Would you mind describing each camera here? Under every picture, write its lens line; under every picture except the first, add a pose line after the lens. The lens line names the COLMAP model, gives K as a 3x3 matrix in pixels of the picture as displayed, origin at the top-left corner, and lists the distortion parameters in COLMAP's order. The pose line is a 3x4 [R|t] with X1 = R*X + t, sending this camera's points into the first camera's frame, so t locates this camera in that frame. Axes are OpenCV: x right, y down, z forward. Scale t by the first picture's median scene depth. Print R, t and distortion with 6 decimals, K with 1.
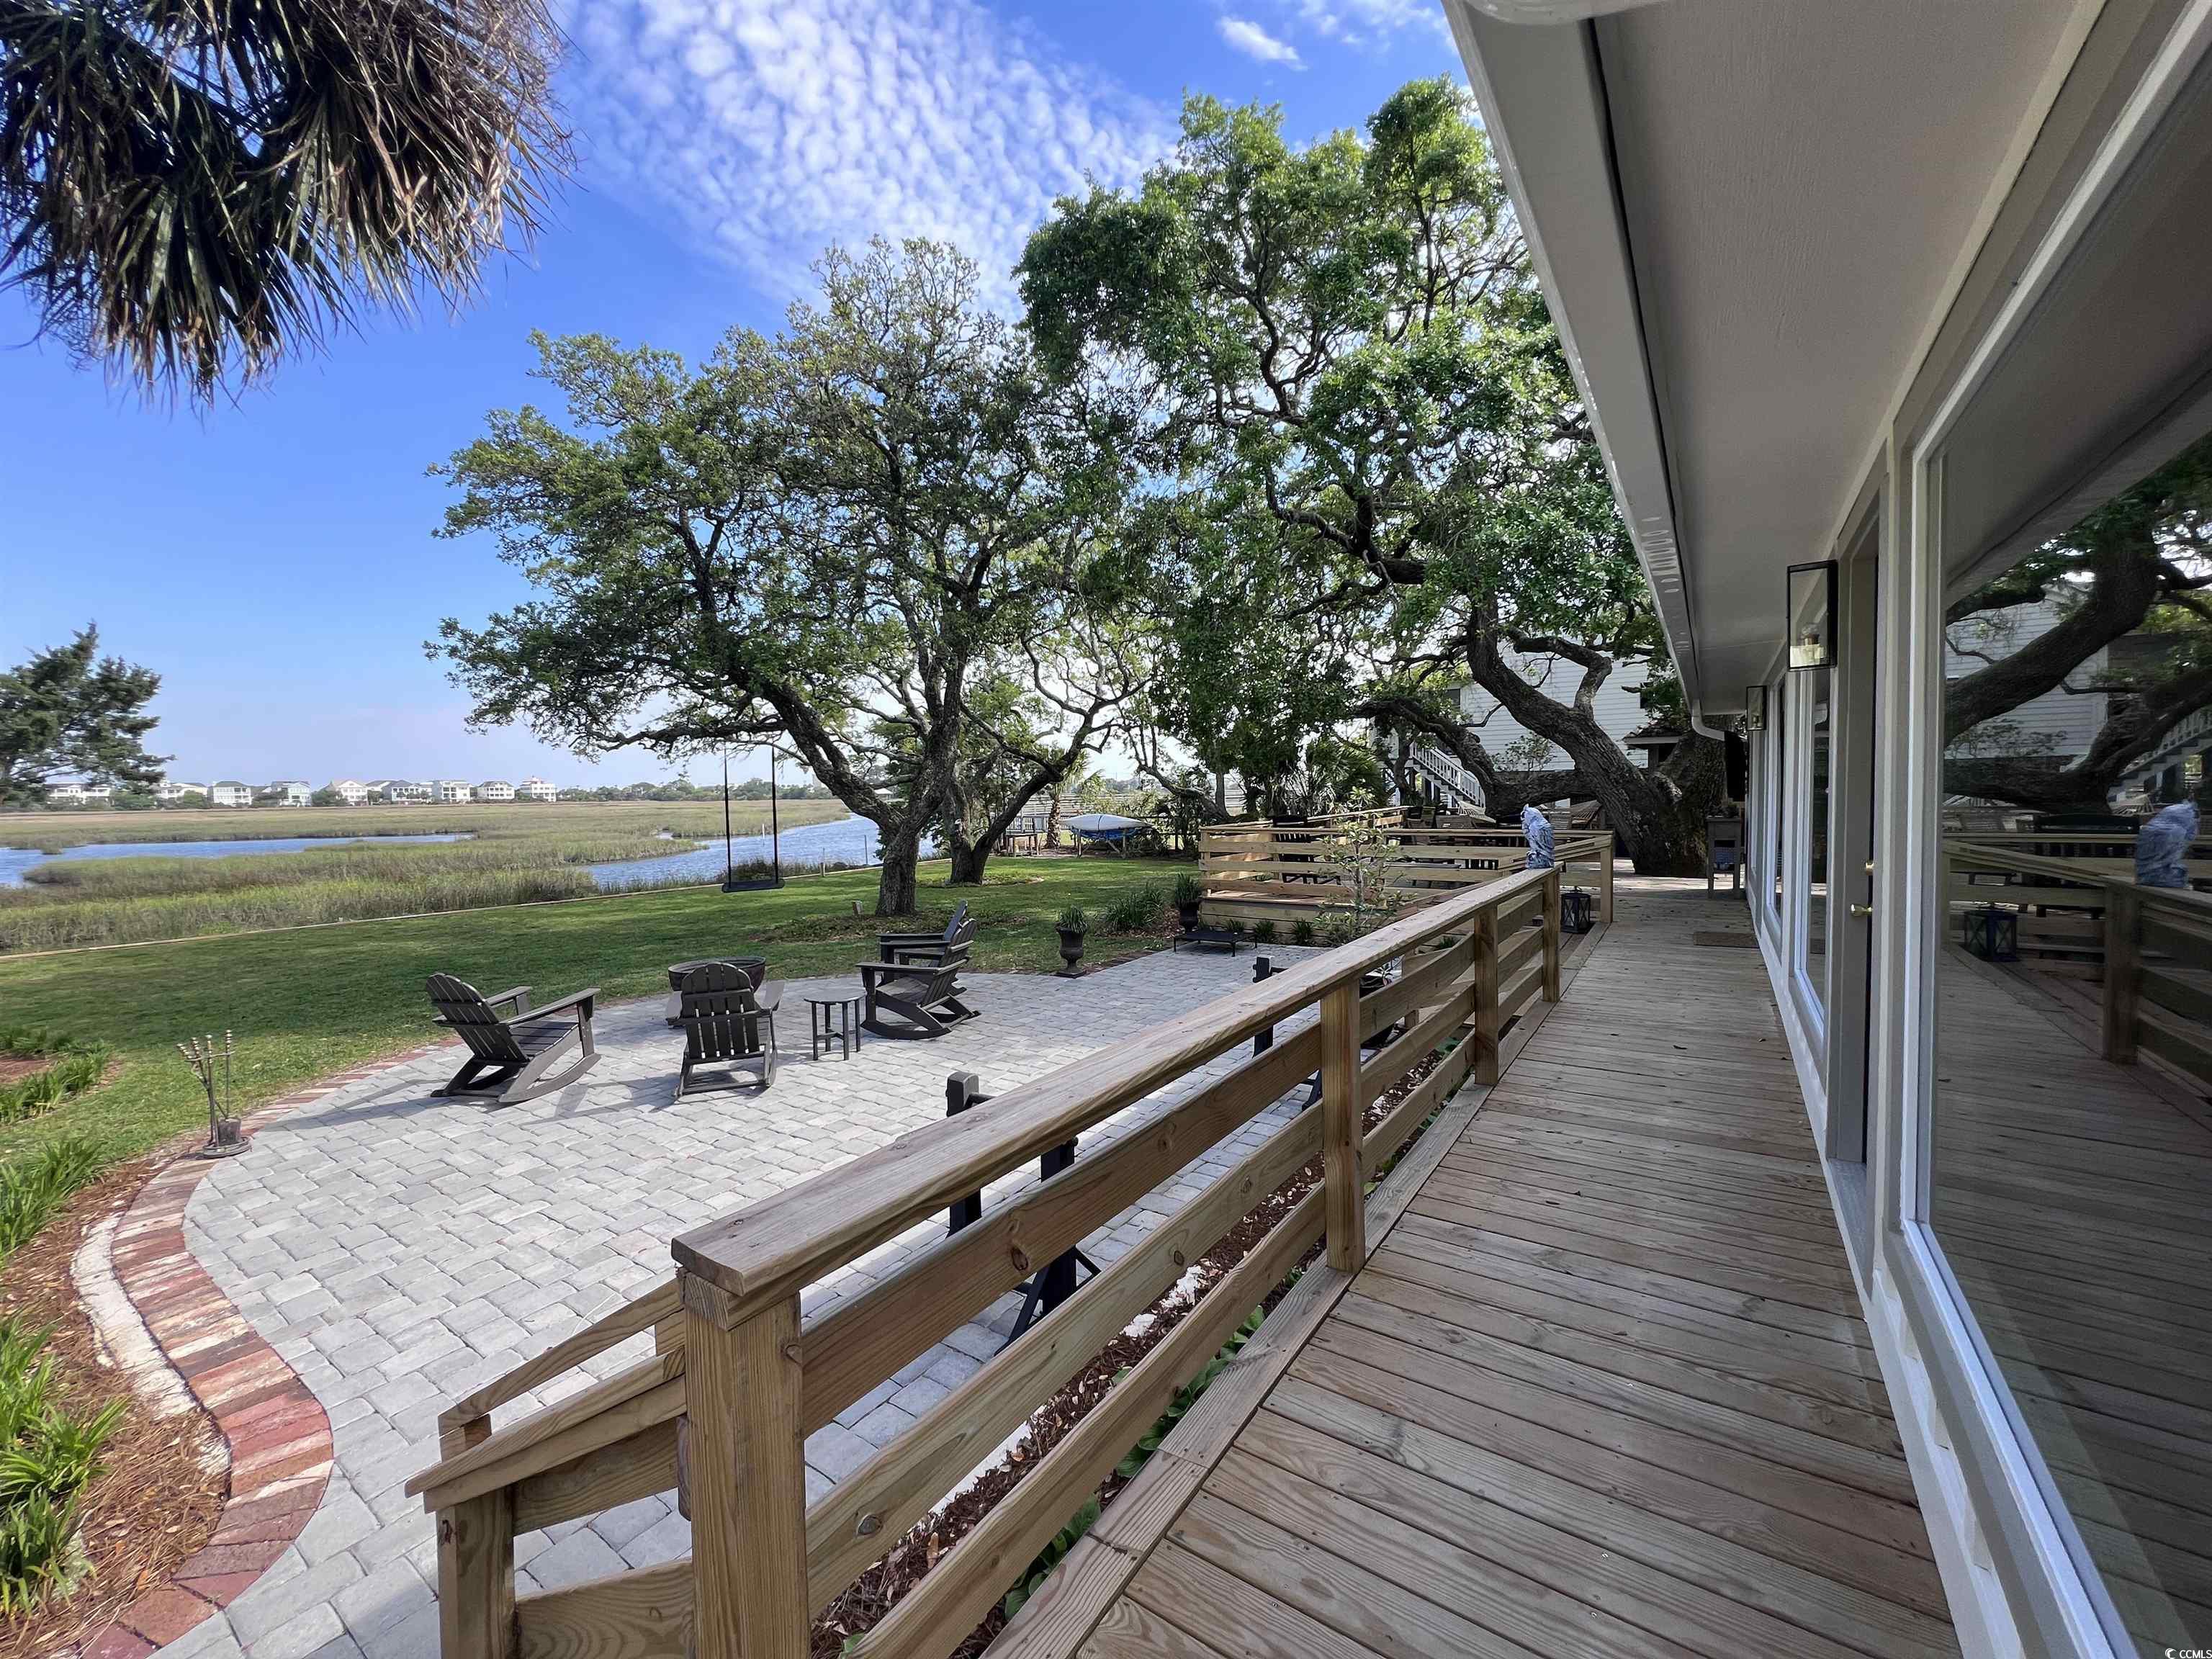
lens RADIAL K [[888.3, 0, 1097.7], [0, 888.3, 825.7], [0, 0, 1]] dist [0.000464, 0.000353]
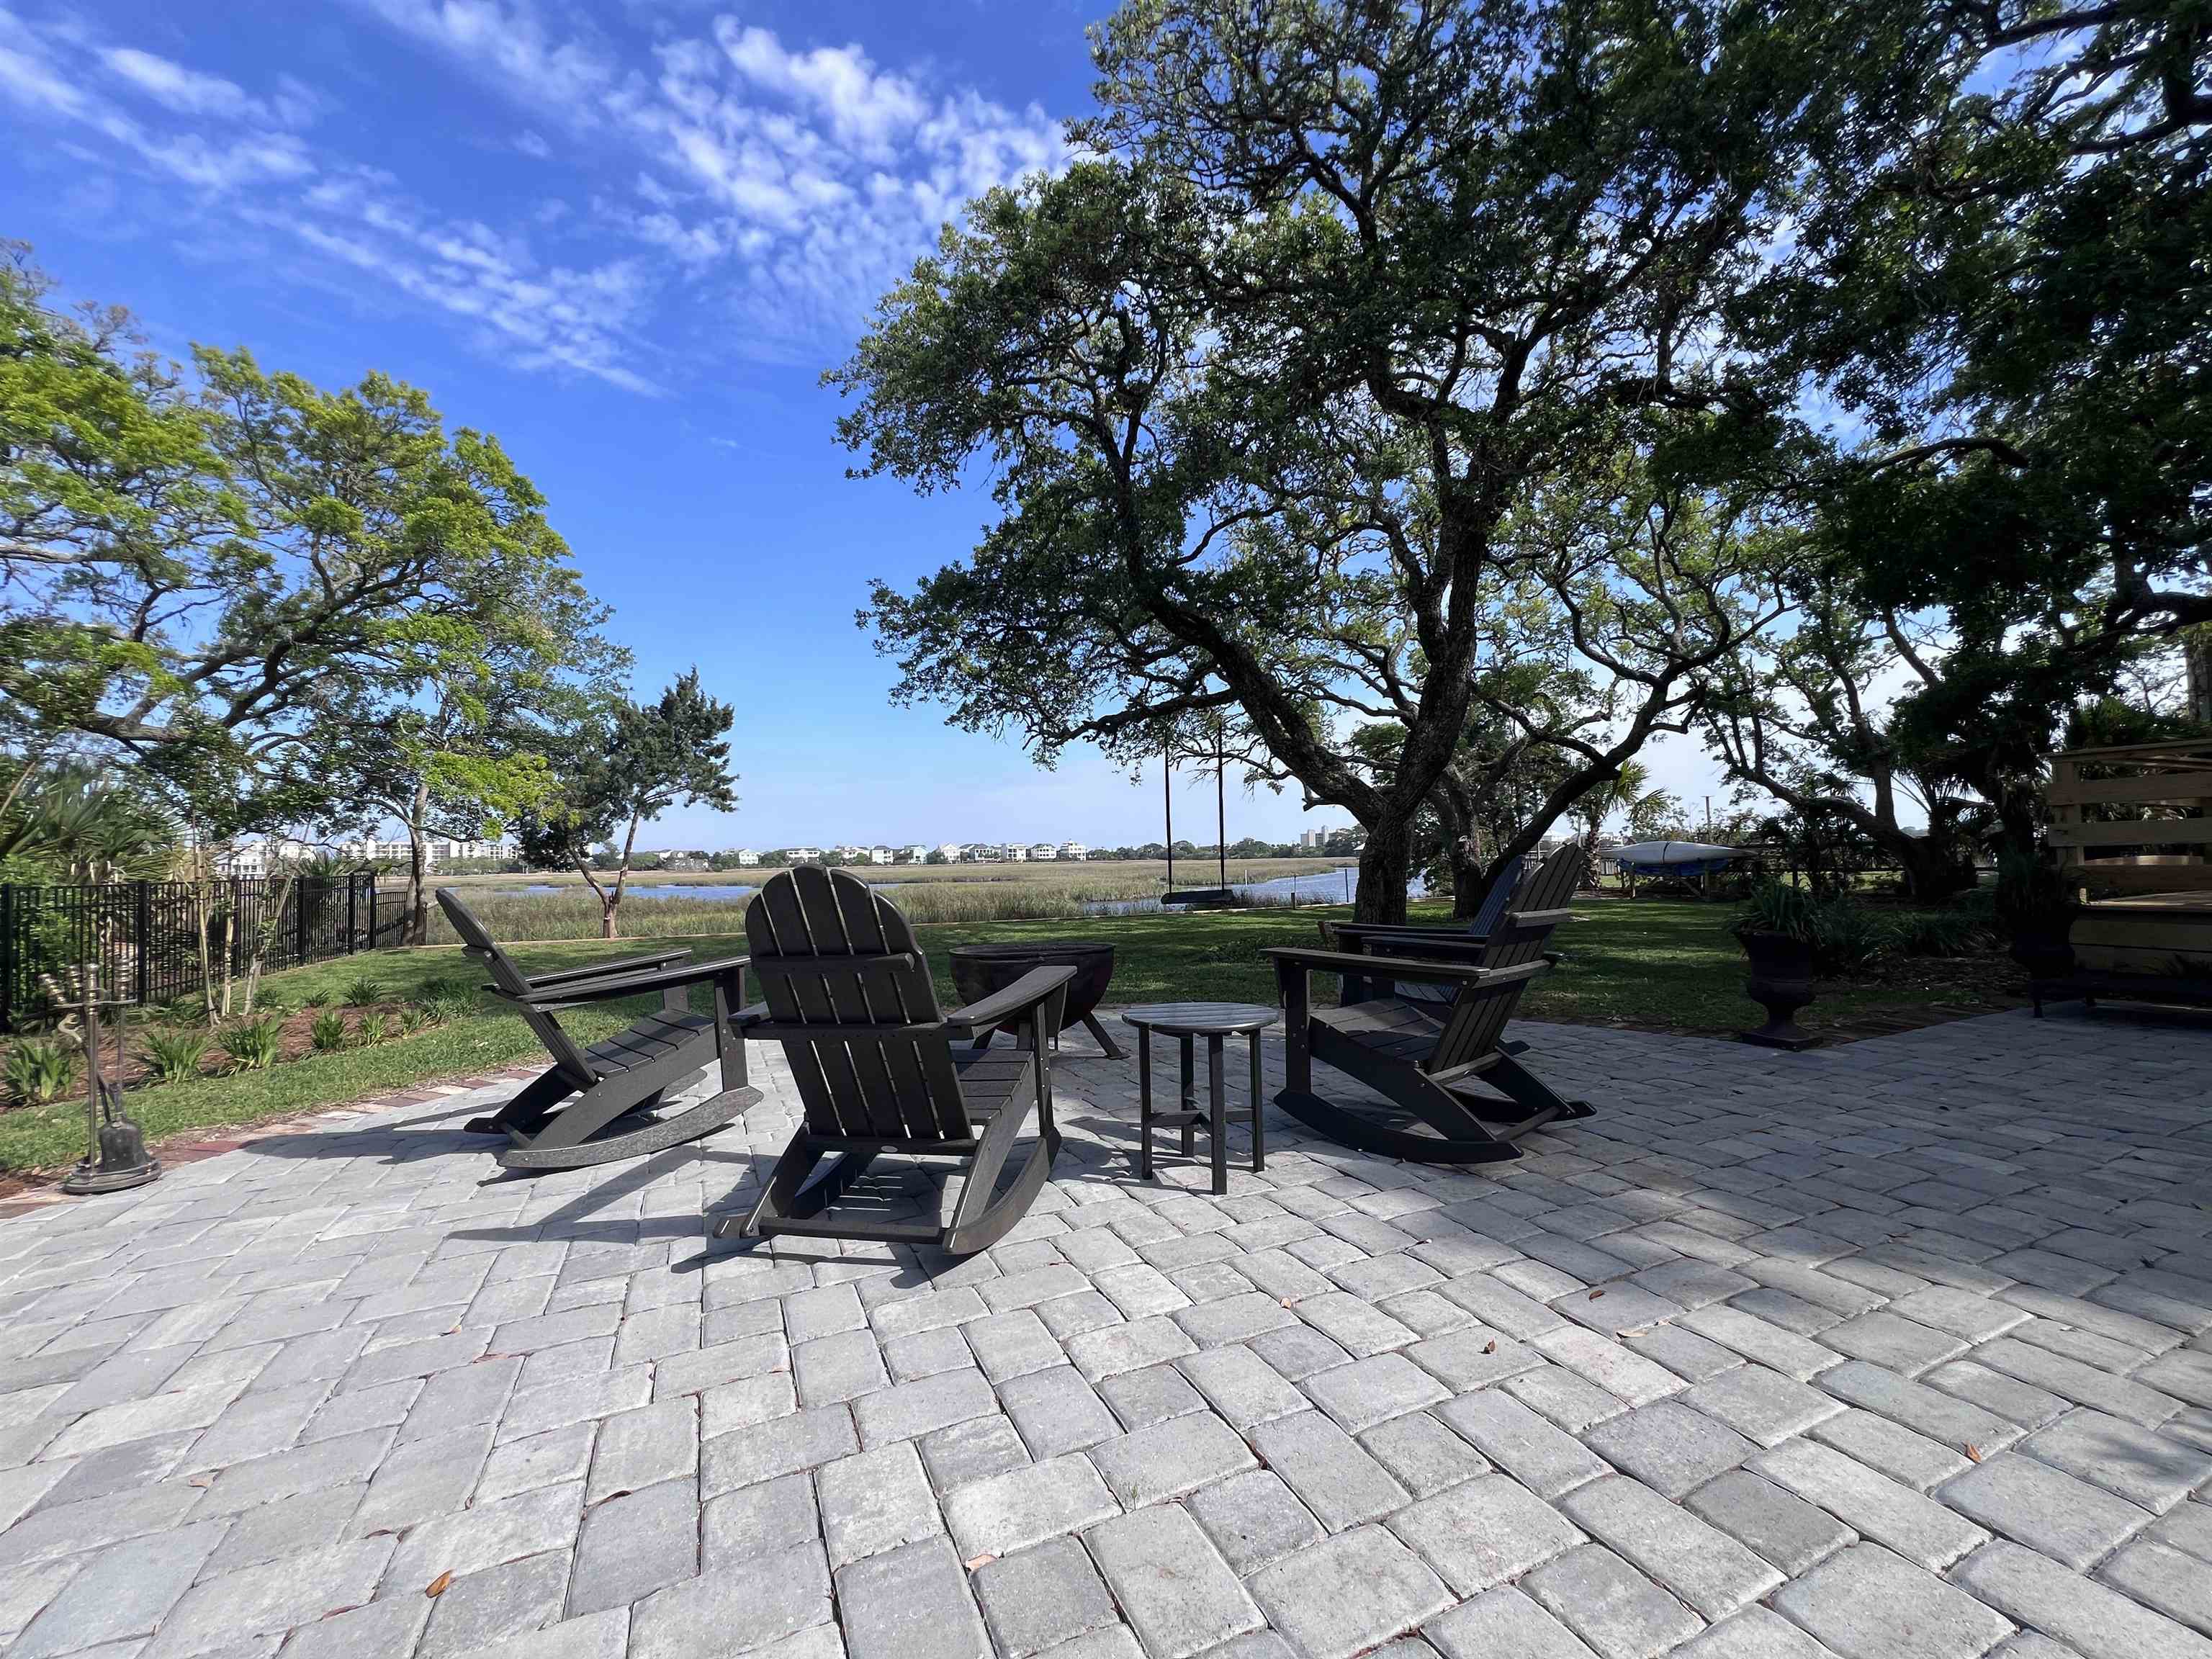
lens RADIAL K [[888.3, 0, 1097.7], [0, 888.3, 825.7], [0, 0, 1]] dist [0.000464, 0.000353]
pose [[0.860101, -0.020614, -0.509707, -0.037651], [-0.013280, 0.997940, -0.062768, 0.037741], [0.509950, 0.060755, 0.858056, 0.180524]]
